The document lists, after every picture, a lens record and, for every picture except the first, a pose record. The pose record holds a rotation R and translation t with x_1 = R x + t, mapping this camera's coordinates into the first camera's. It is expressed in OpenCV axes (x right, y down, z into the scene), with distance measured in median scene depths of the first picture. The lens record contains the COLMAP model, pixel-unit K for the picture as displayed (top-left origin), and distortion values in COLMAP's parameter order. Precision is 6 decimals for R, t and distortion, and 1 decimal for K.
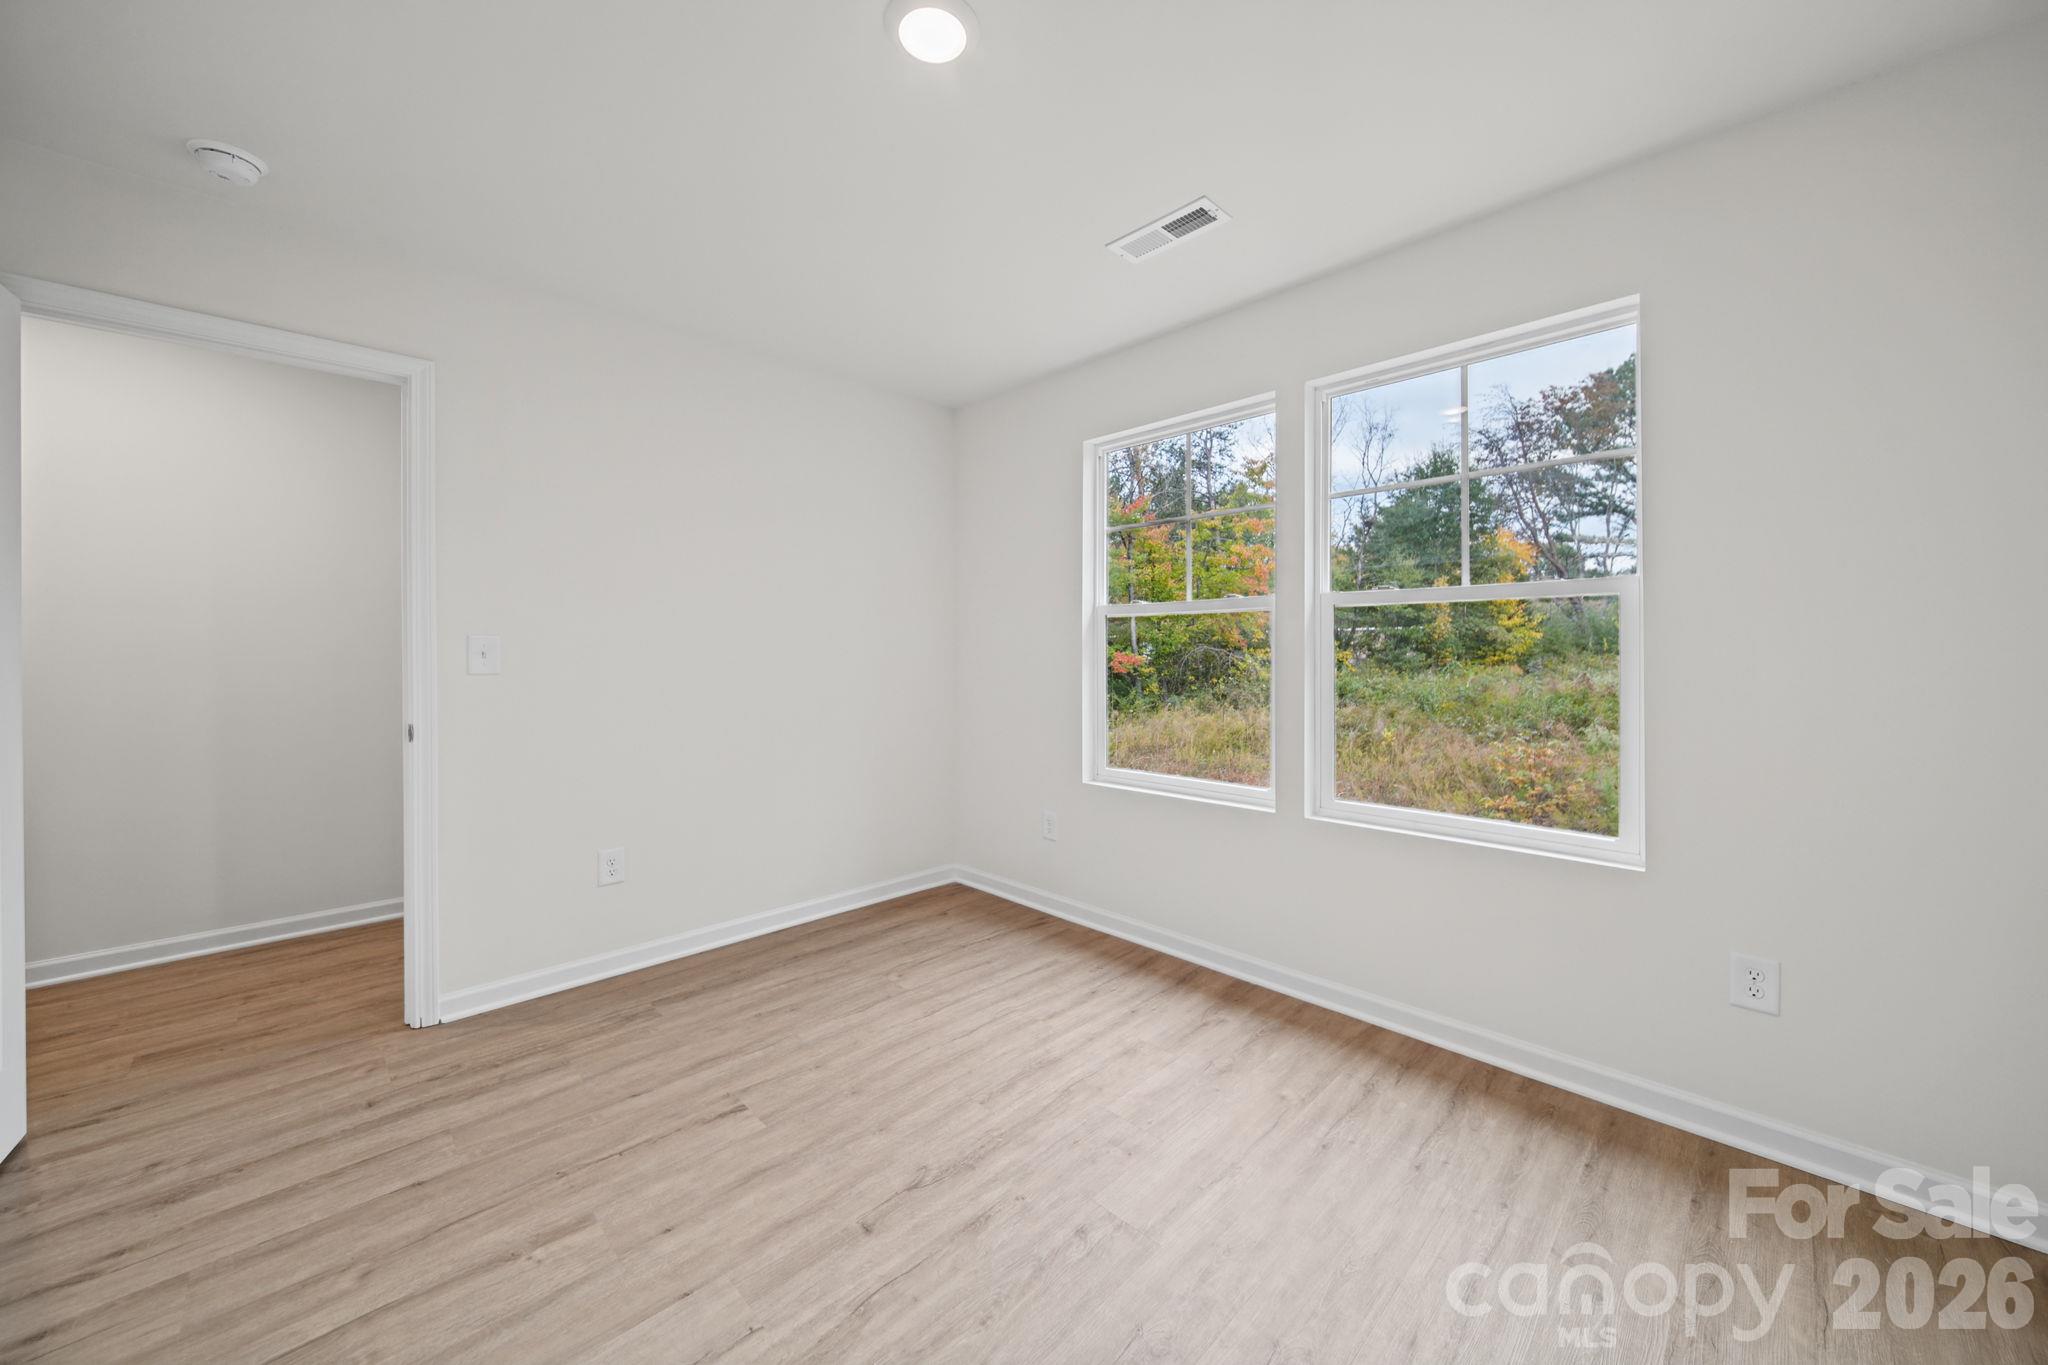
lens RADIAL K [[749.0, 0, 1029.9], [0, 749.0, 672.1], [0, 0, 1]] dist [-0.008479, 0.000181]
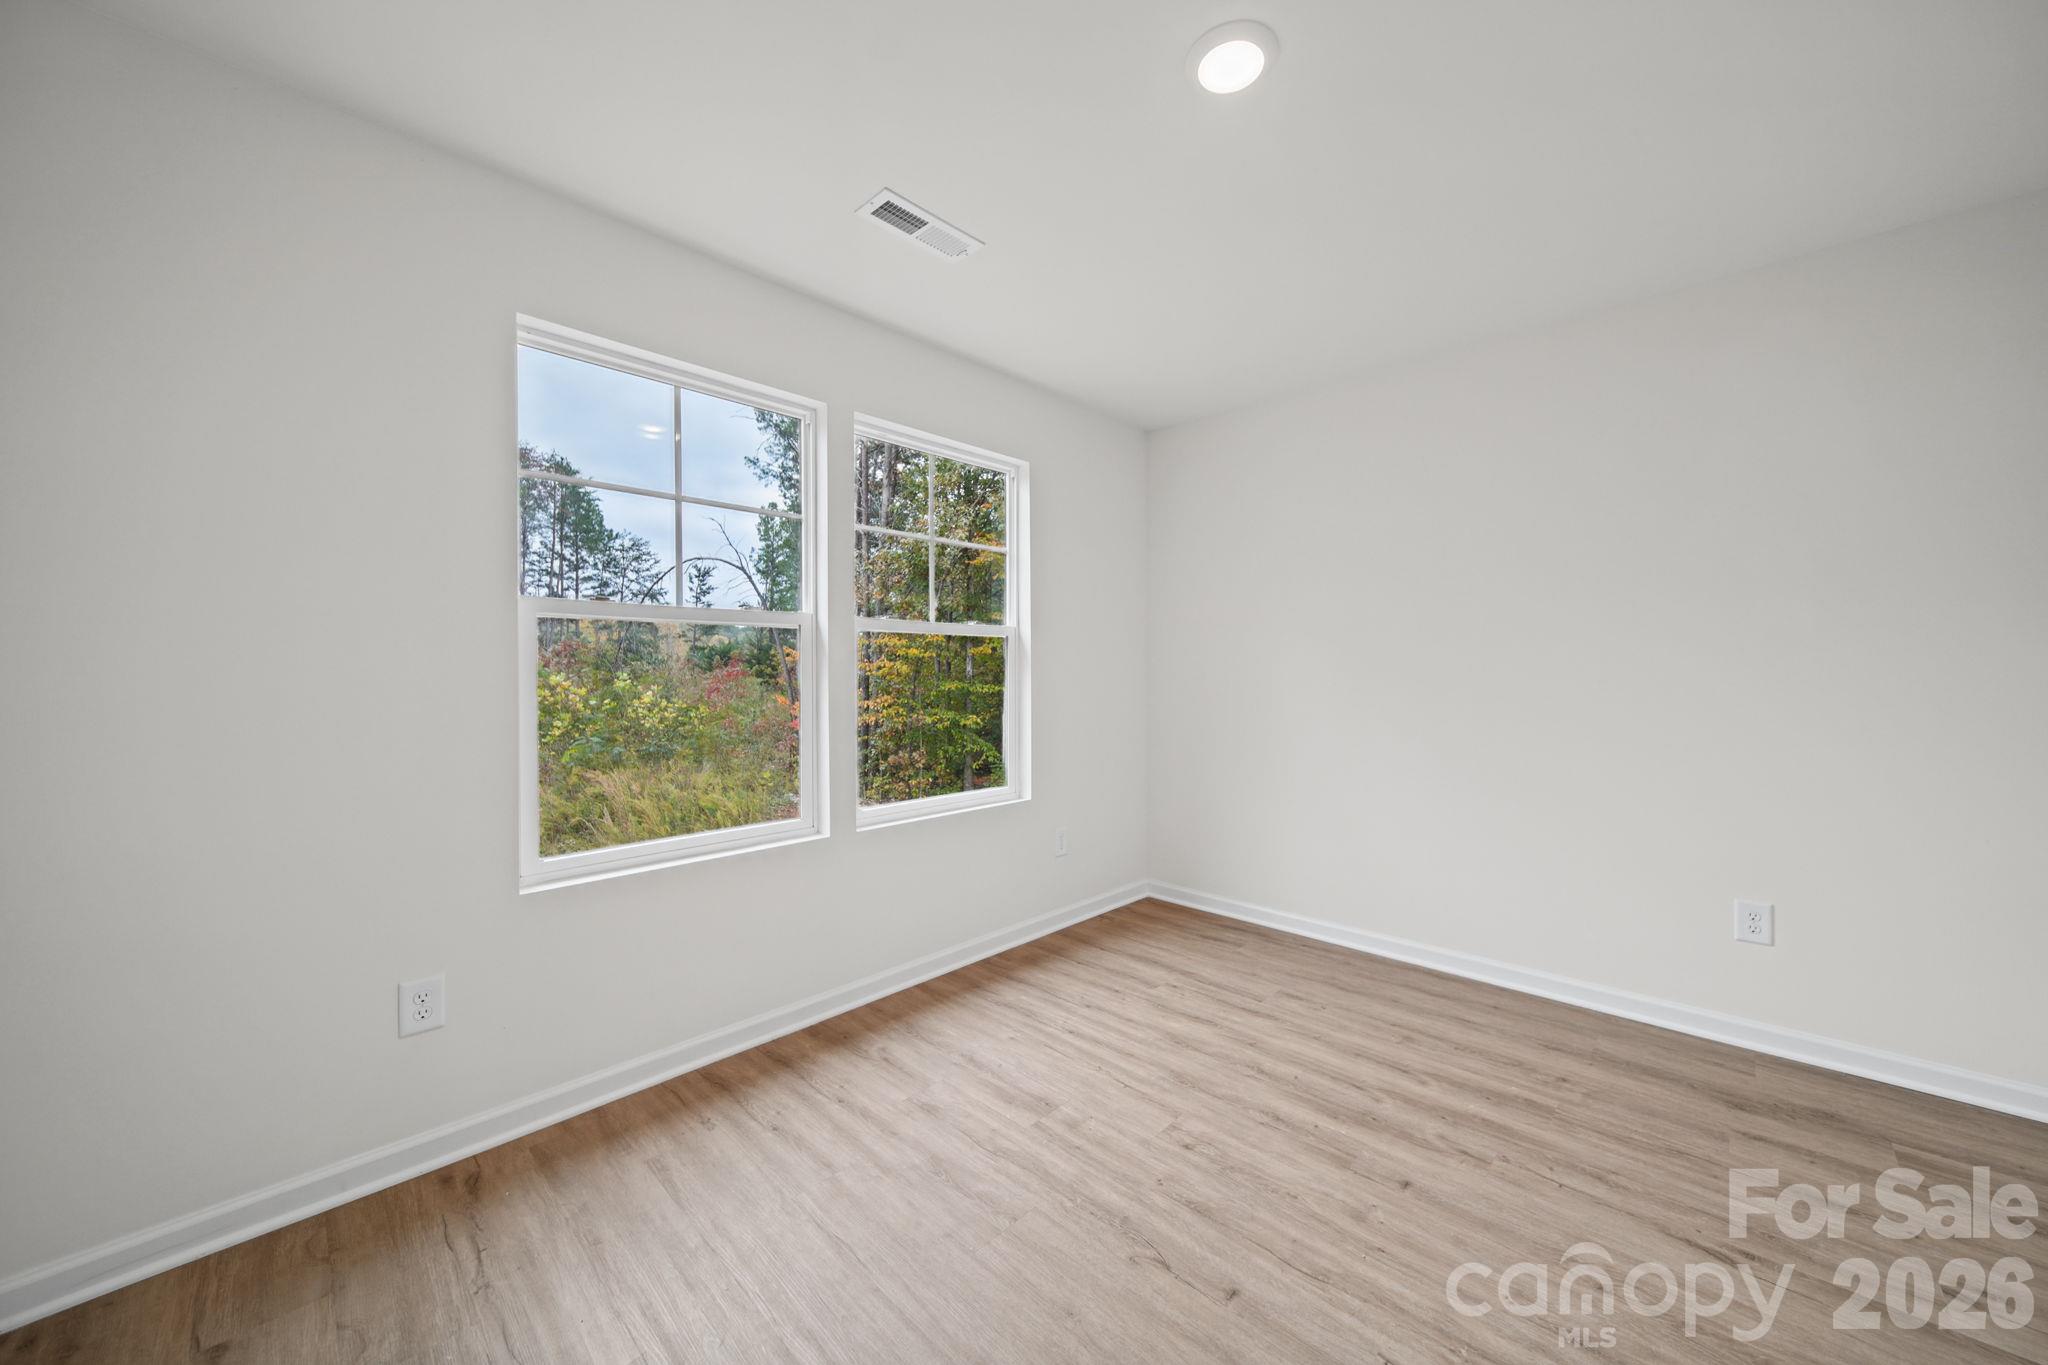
lens RADIAL K [[763.4, 0, 1057.9], [0, 763.4, 670.0], [0, 0, 1]] dist [0.015267, -0.000553]
pose [[-0.065635, -0.001054, 0.997843, -0.788039], [0.021023, 0.999776, 0.002439, -0.031477], [-0.997622, 0.021137, -0.065598, 0.849914]]
